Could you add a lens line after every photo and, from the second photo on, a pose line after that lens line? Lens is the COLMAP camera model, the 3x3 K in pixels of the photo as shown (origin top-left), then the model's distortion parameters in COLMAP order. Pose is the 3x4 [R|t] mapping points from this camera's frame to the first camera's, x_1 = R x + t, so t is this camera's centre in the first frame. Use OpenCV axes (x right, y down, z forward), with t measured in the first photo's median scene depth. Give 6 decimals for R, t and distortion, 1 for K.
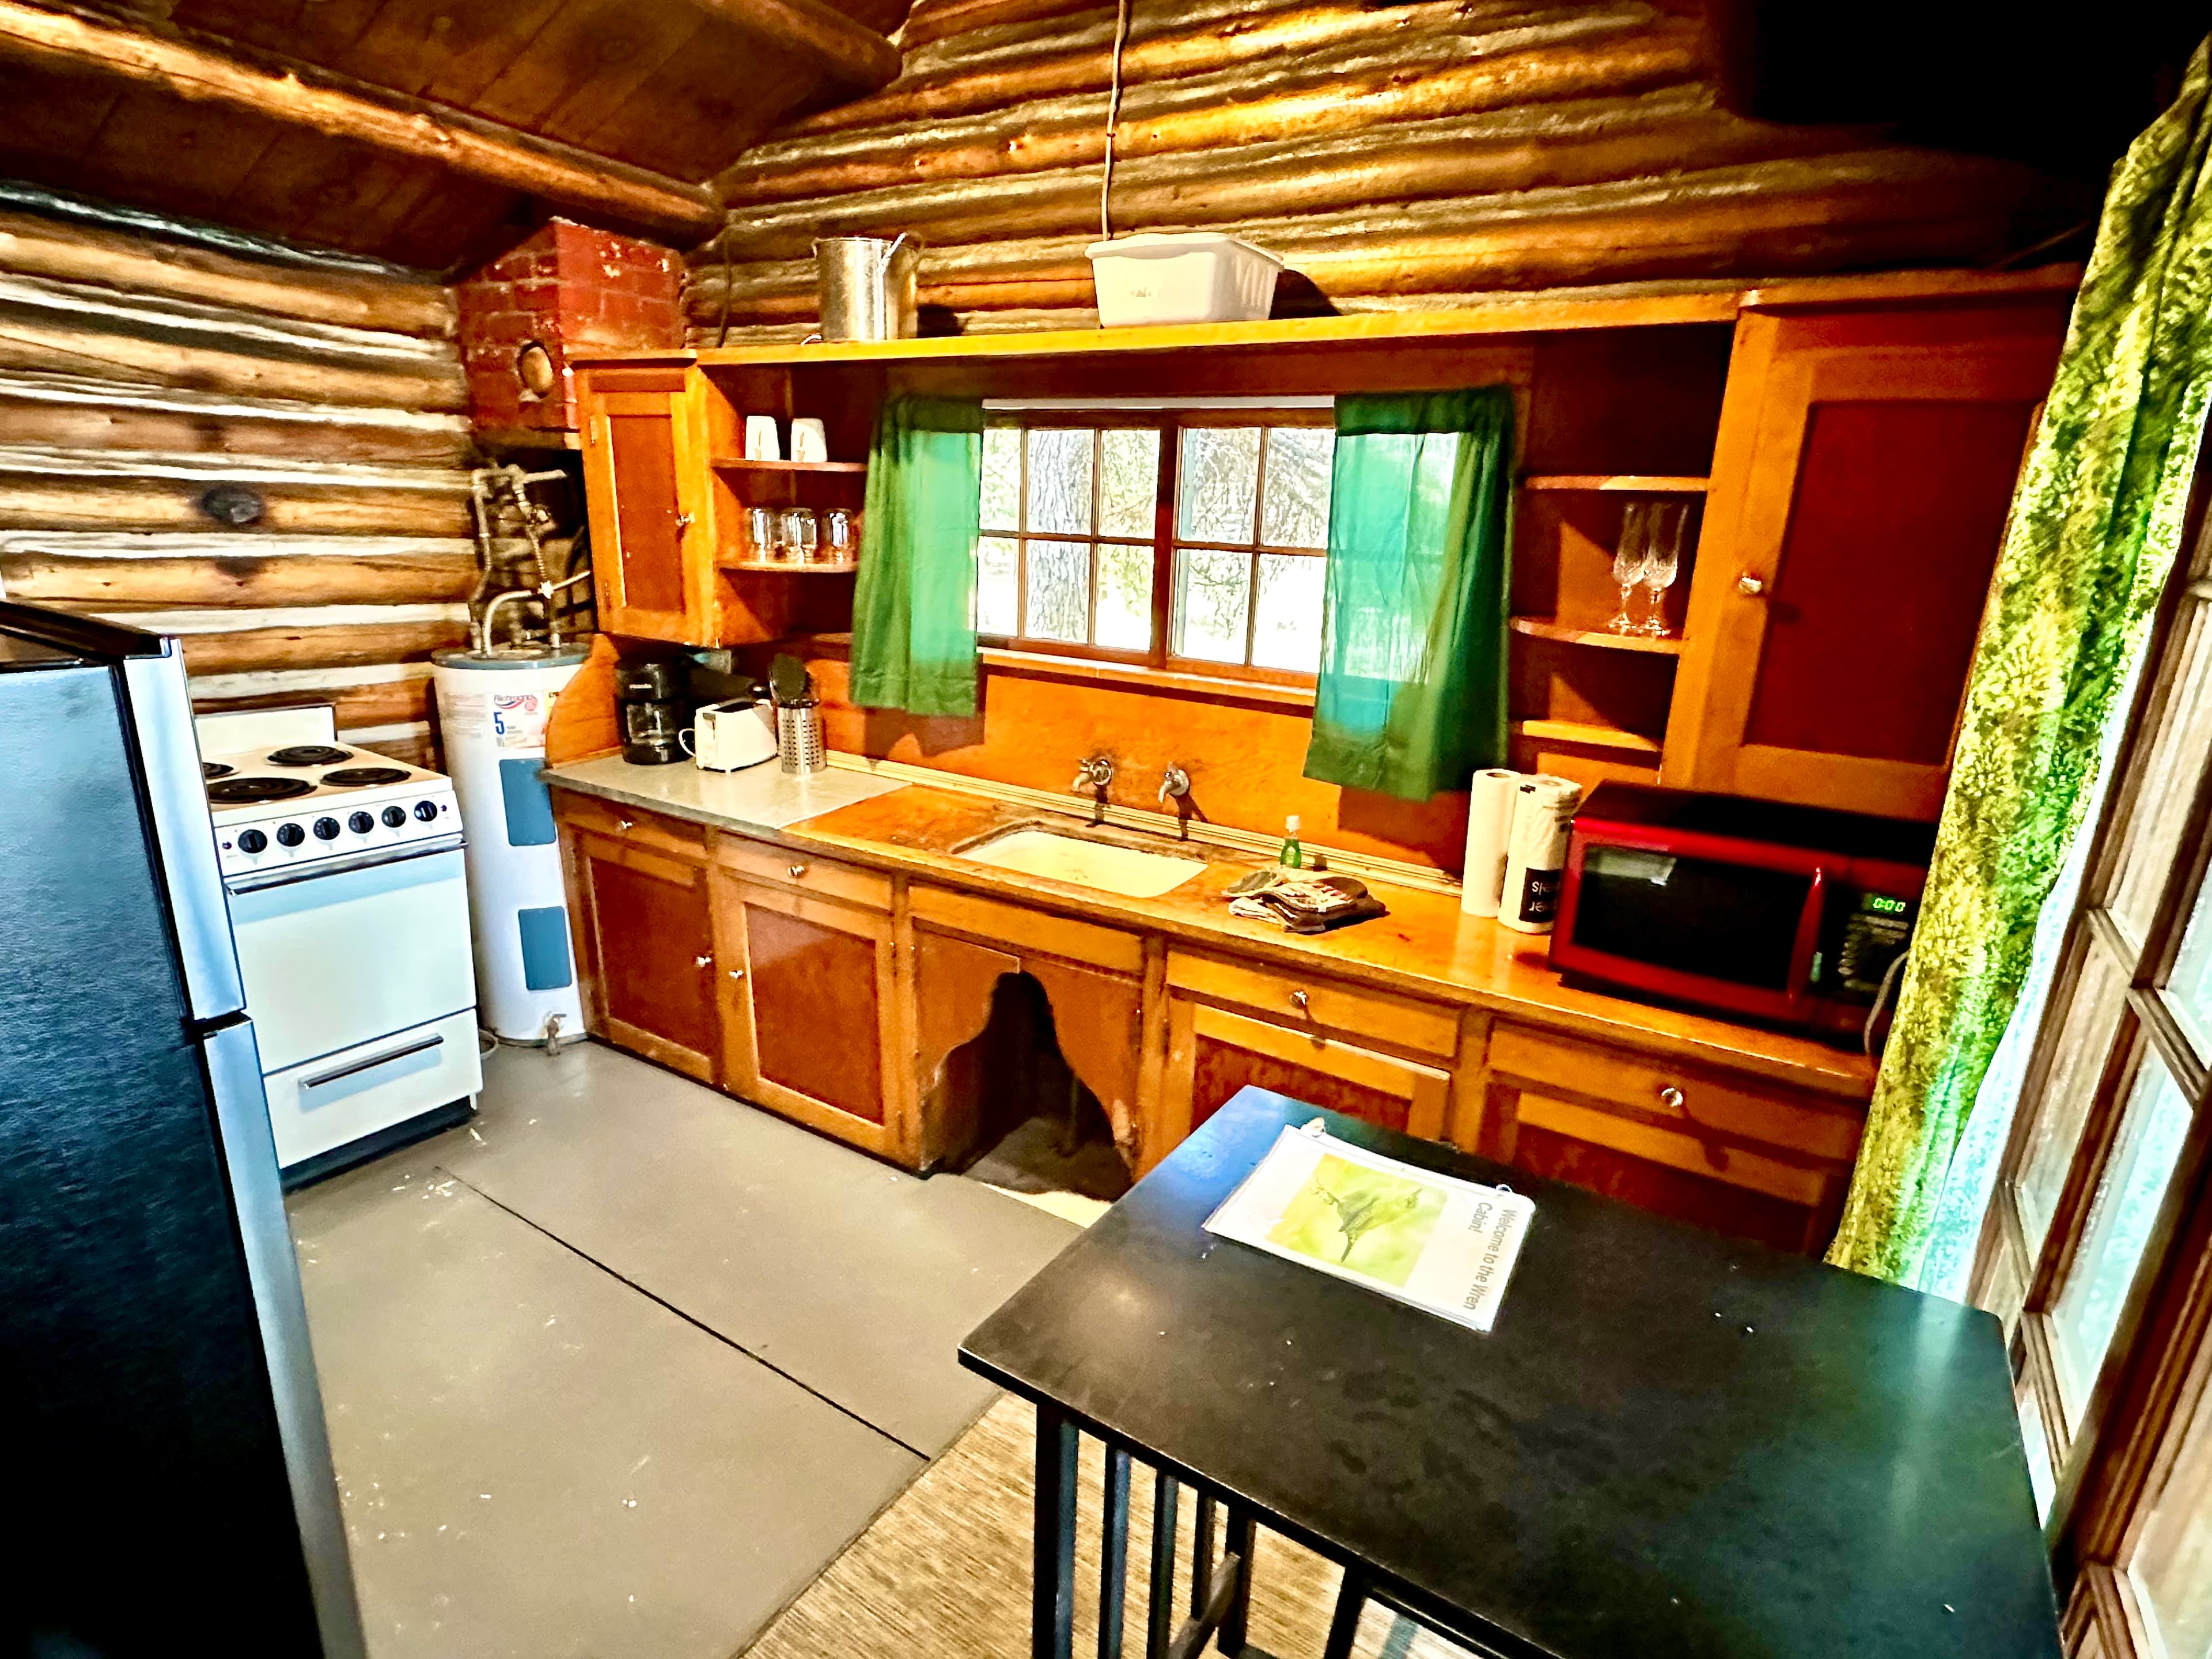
lens RADIAL K [[1118.9, 0, 1109.8], [0, 1118.9, 842.0], [0, 0, 1]] dist [0.000190, -0.001024]
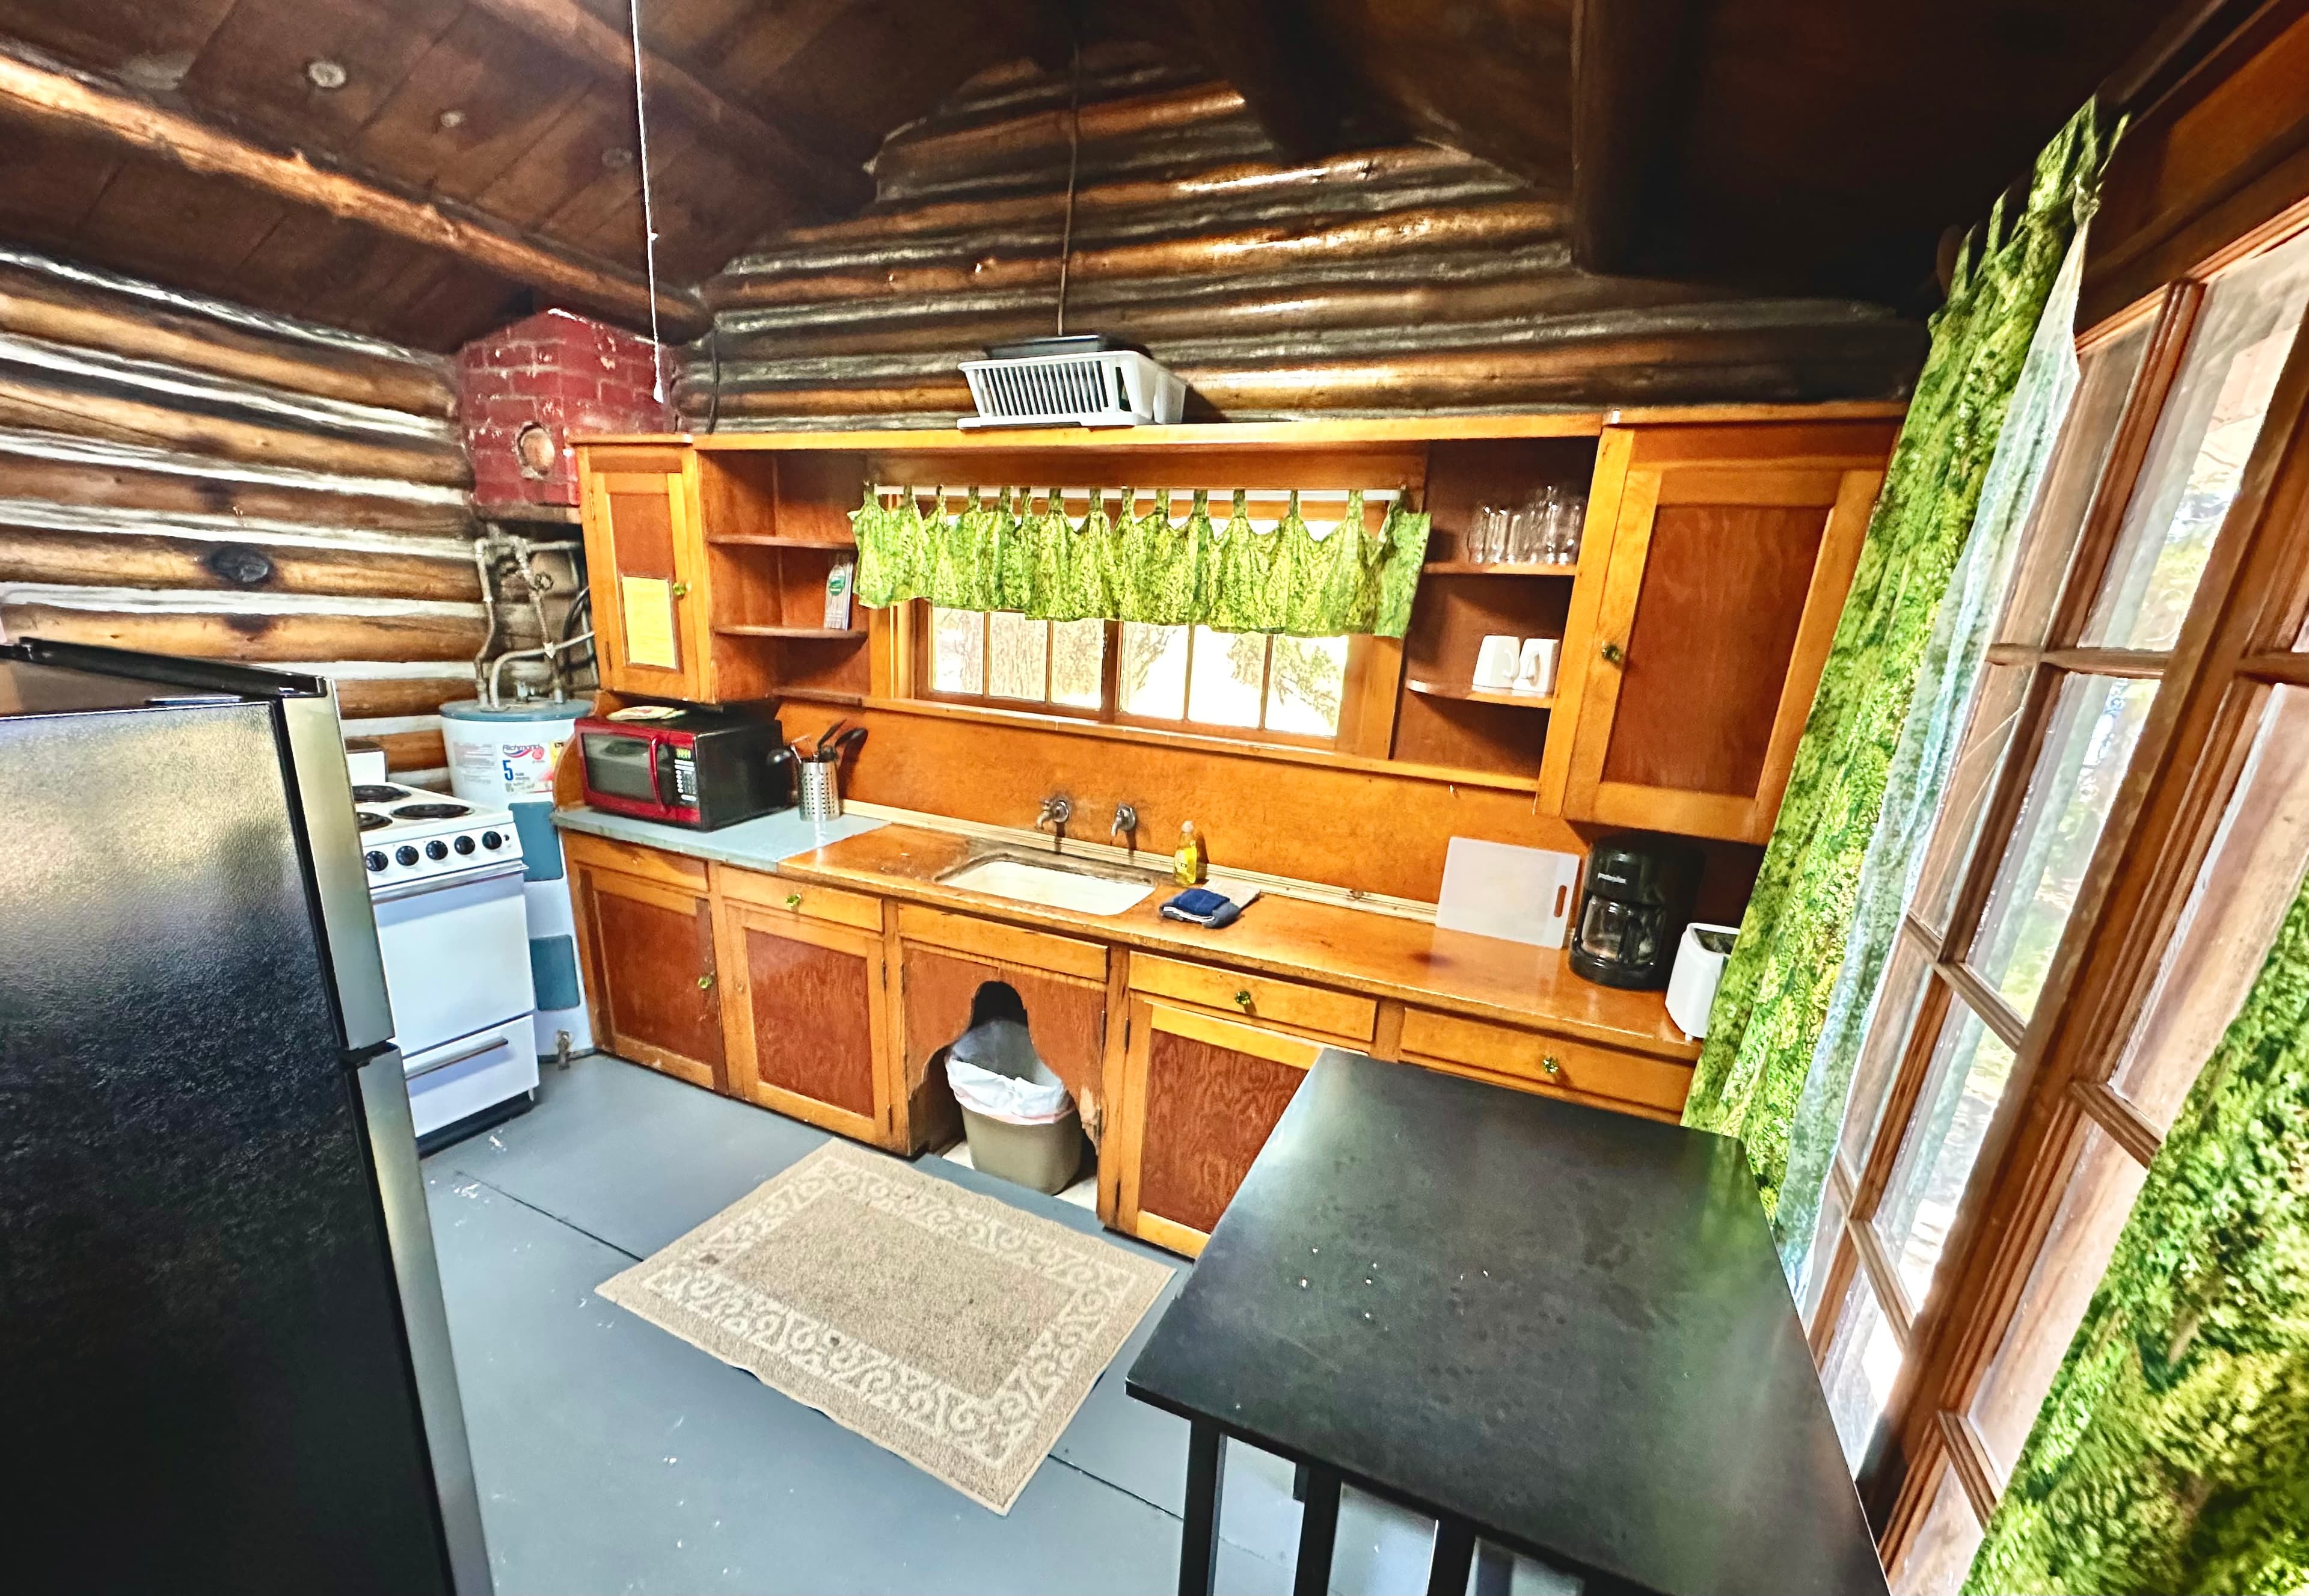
lens RADIAL K [[935.9, 0, 1126.6], [0, 935.9, 889.1], [0, 0, 1]] dist [0.000260, 0.000426]
pose [[0.993934, -0.014881, 0.108963, -0.046897], [0.013449, 0.999813, 0.013865, 0.007205], [-0.109149, -0.012316, 0.993949, 0.015155]]
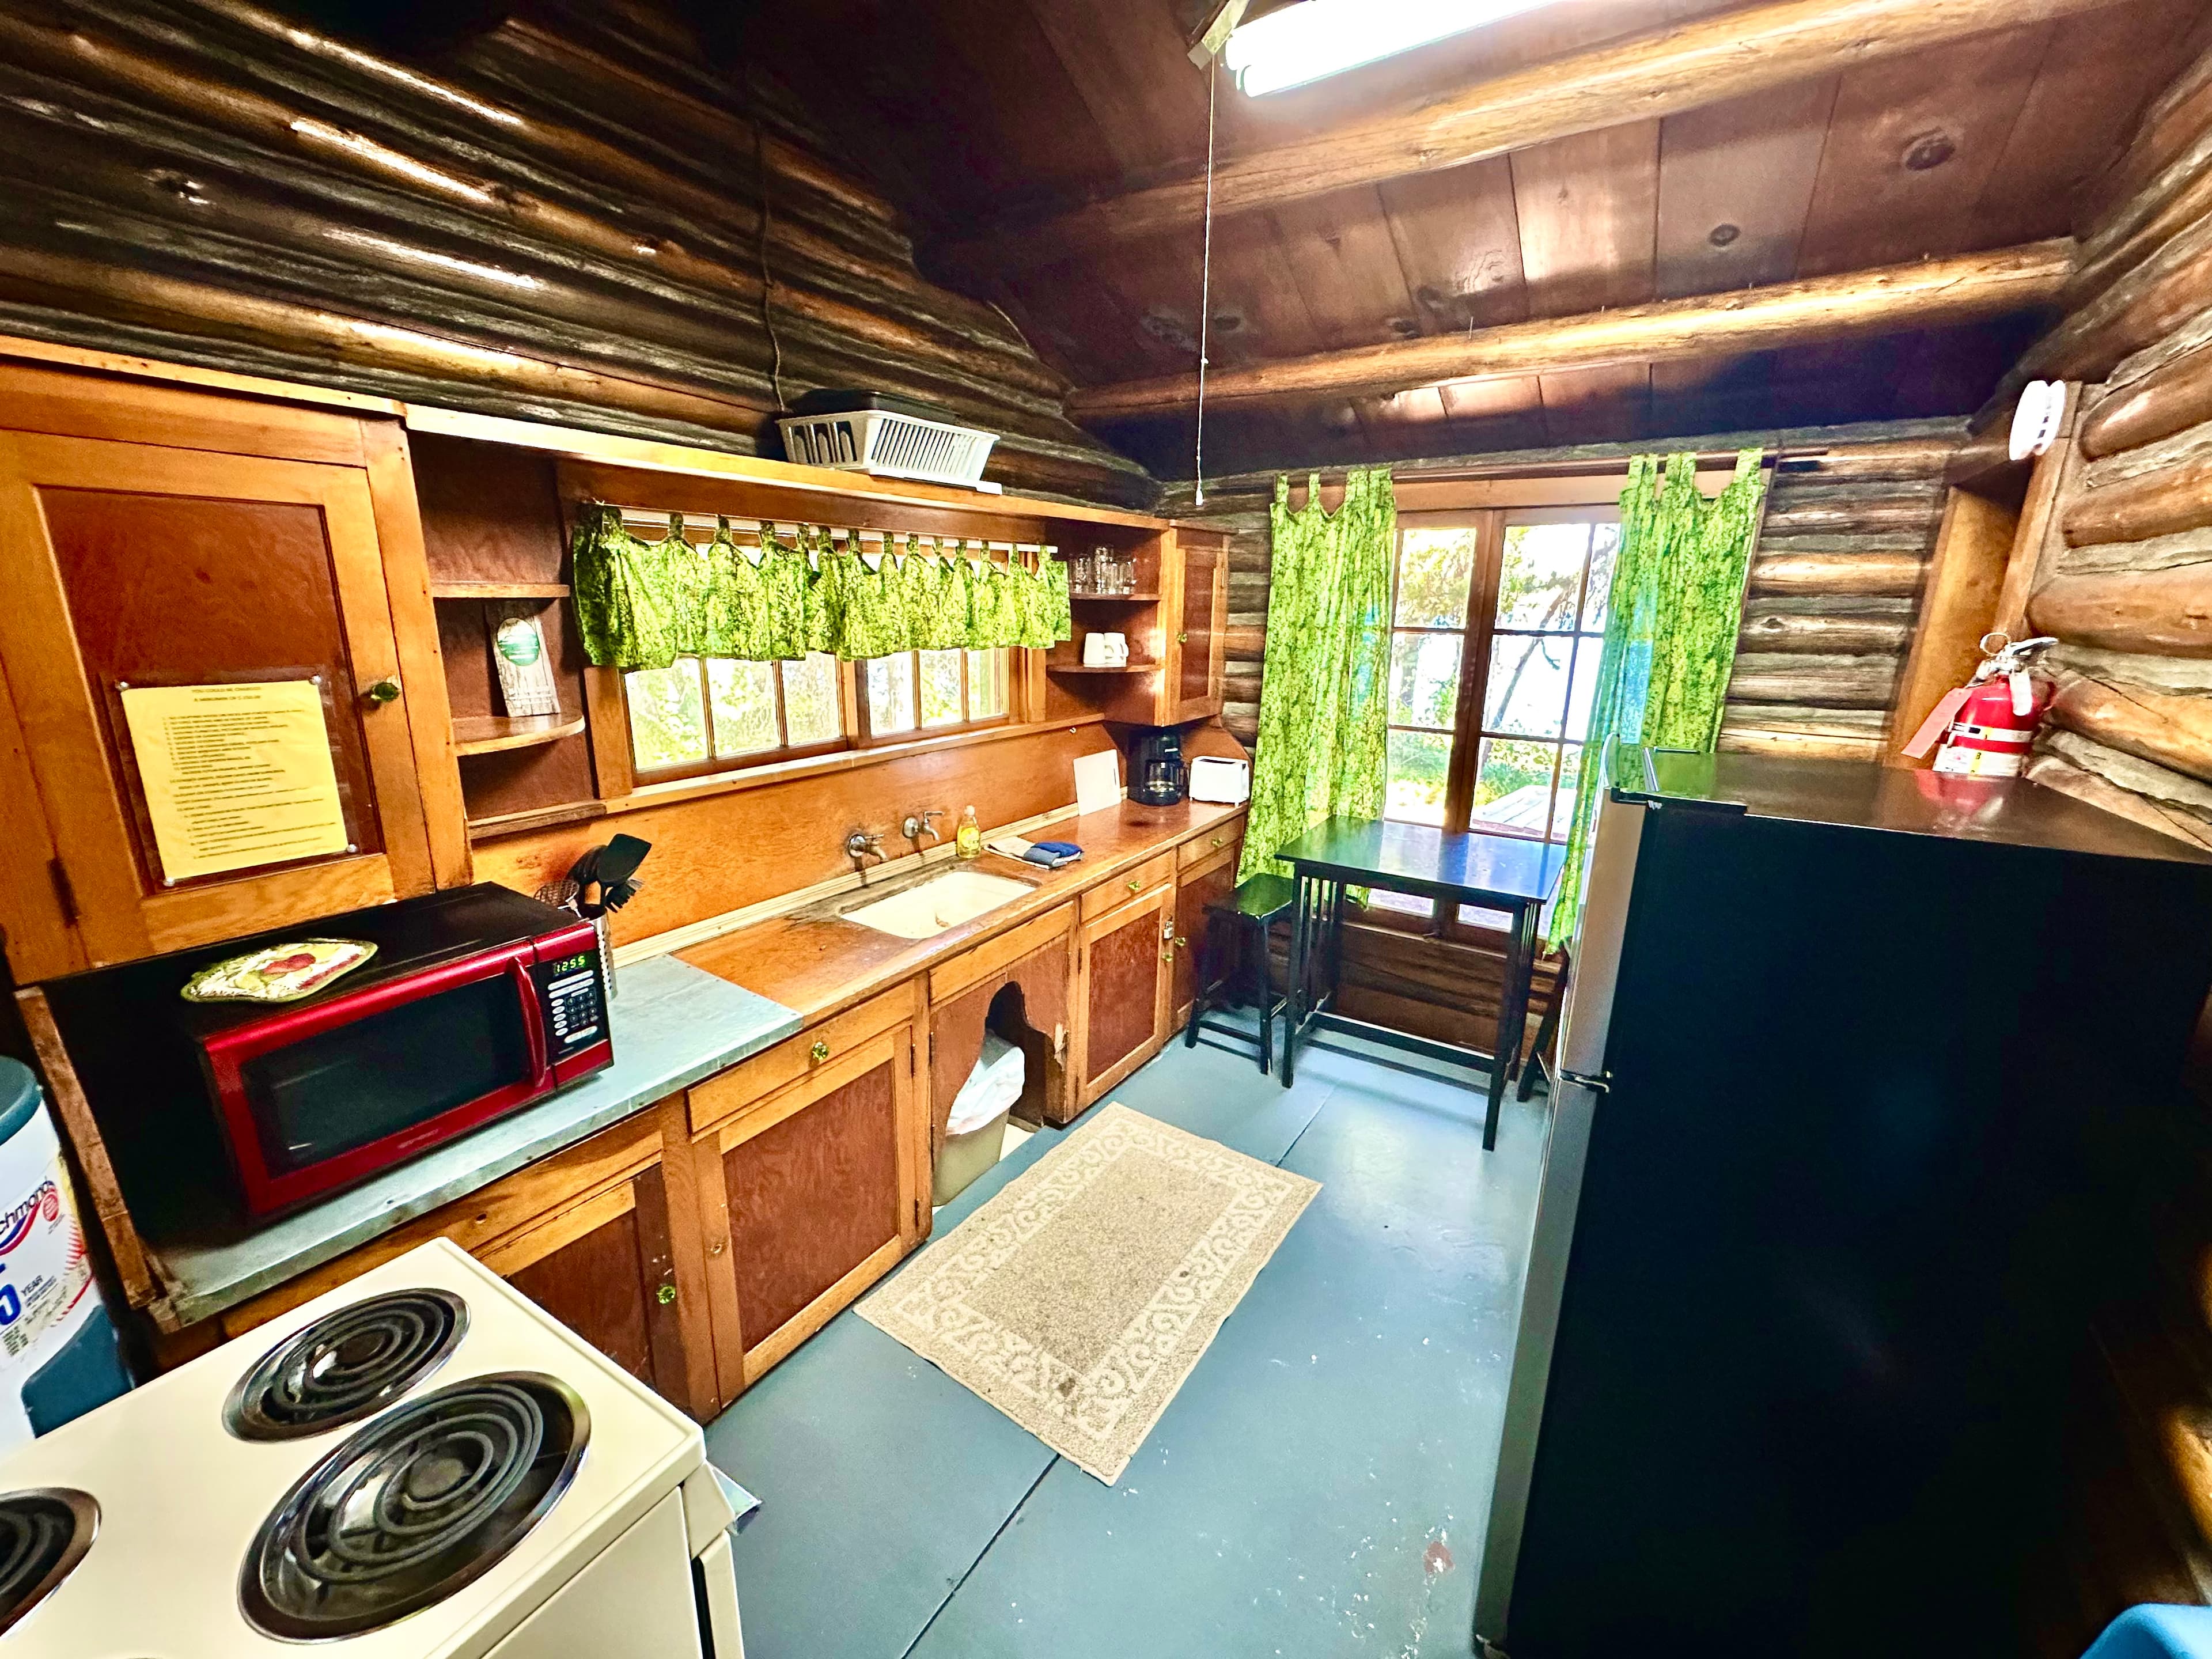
lens RADIAL K [[877.3, 0, 1106.0], [0, 877.3, 829.5], [0, 0, 1]] dist [0.000256, 0.000052]
pose [[0.033071, -0.294161, 0.955184, -0.872490], [0.276893, 0.920994, 0.274044, -0.257957], [-0.960332, 0.255421, 0.111909, 0.651771]]
